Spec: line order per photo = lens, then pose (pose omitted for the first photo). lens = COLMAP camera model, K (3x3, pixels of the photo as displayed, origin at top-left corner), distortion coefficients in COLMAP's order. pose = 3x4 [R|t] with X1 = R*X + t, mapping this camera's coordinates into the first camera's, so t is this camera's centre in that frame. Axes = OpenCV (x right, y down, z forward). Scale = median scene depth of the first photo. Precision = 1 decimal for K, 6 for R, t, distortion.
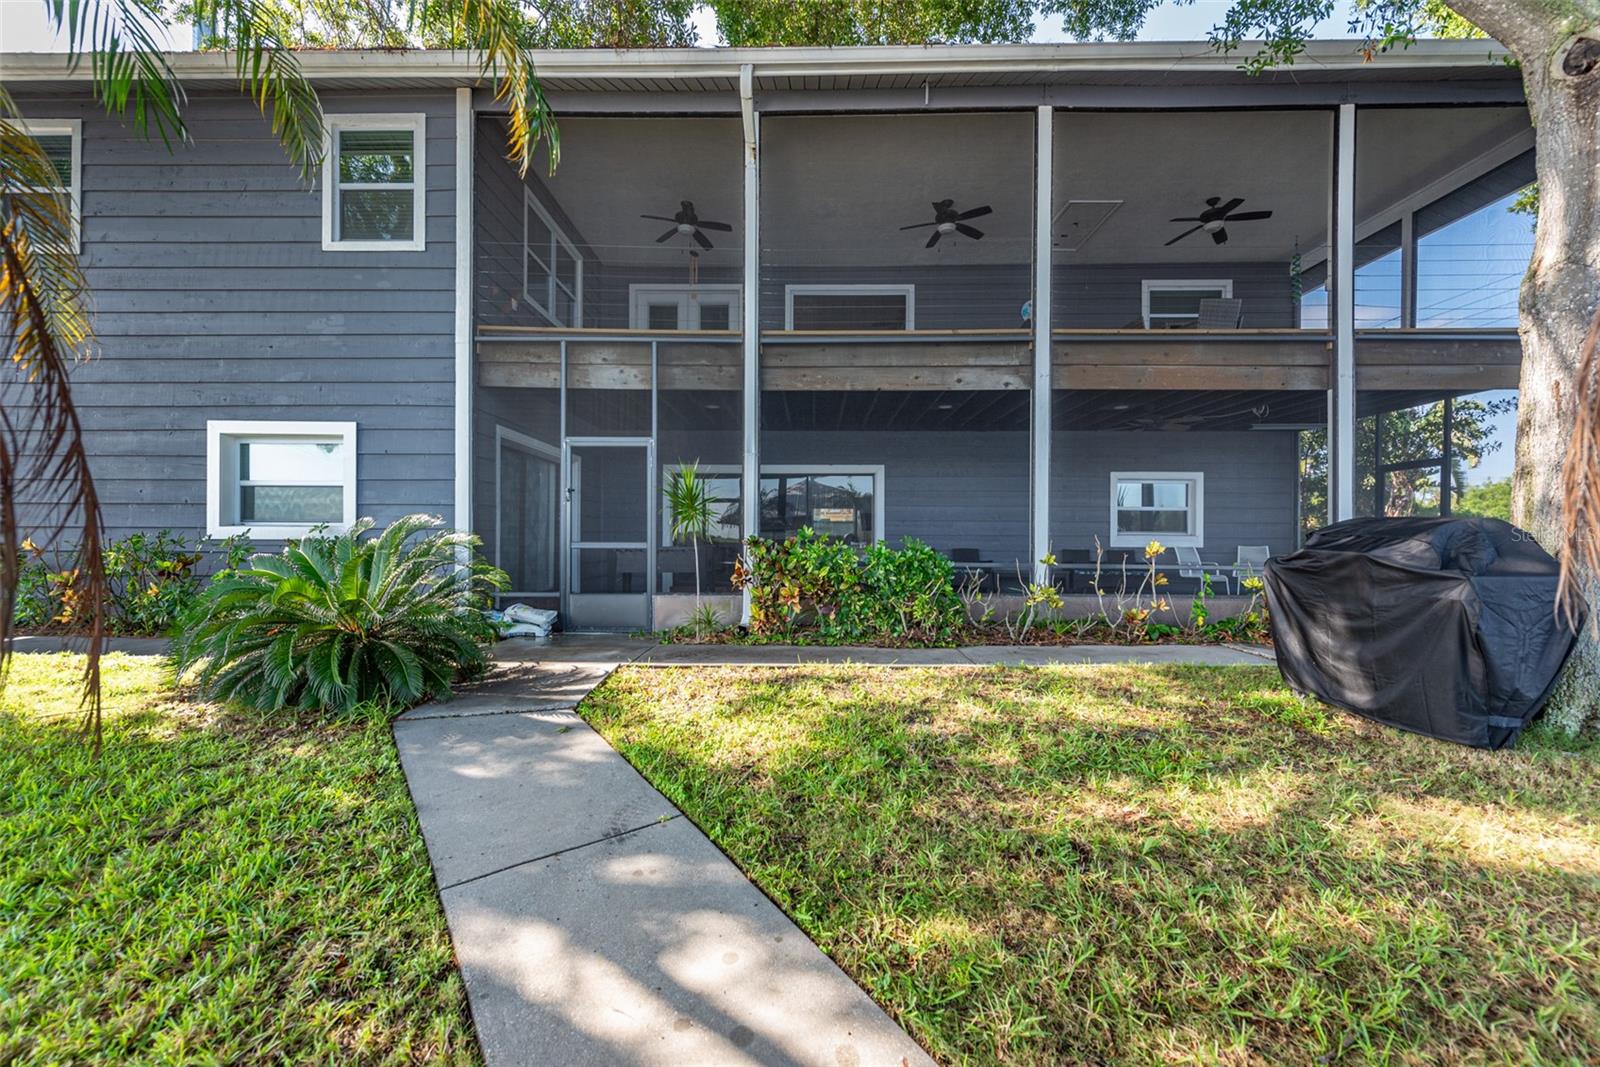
lens RADIAL K [[631.4, 0, 800.0], [0, 631.4, 533.5], [0, 0, 1]] dist [0.000804, -0.000064]
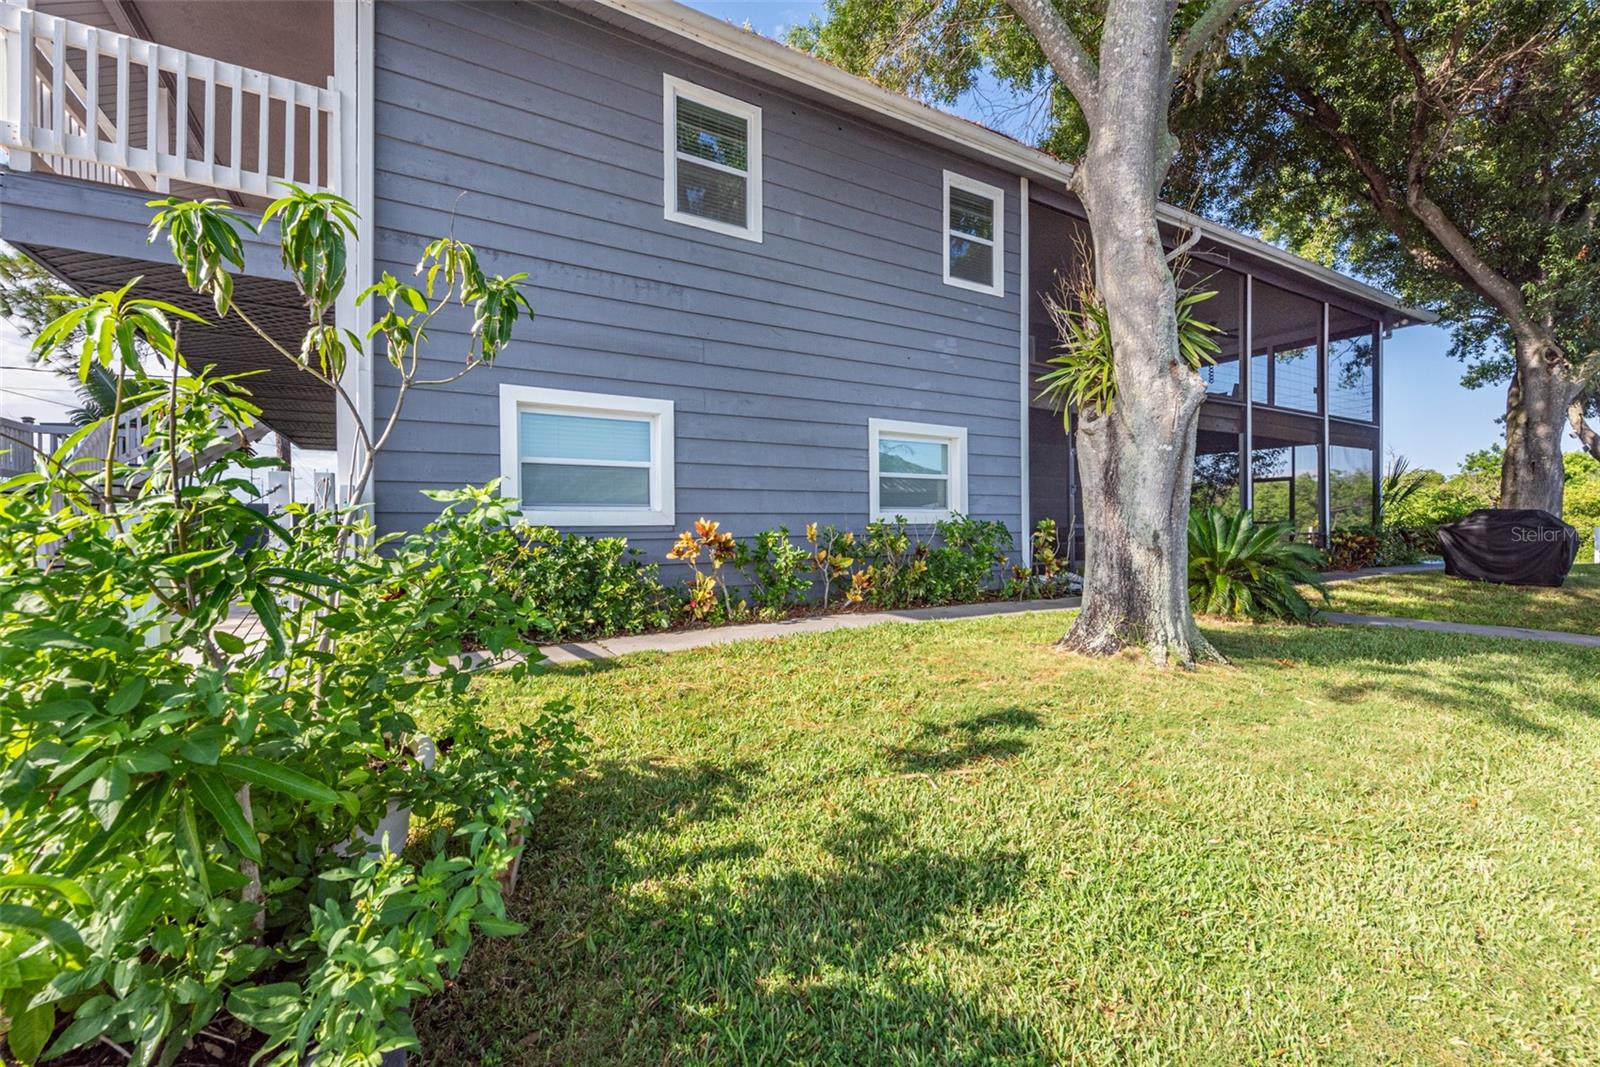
lens RADIAL K [[647.8, 0, 793.1], [0, 647.8, 523.8], [0, 0, 1]] dist [0.002059, 0.000154]
pose [[0.855285, -0.016395, 0.517898, -1.641982], [0.002773, 0.999630, 0.027065, -0.021354], [-0.518150, -0.021712, 0.855014, 0.077373]]
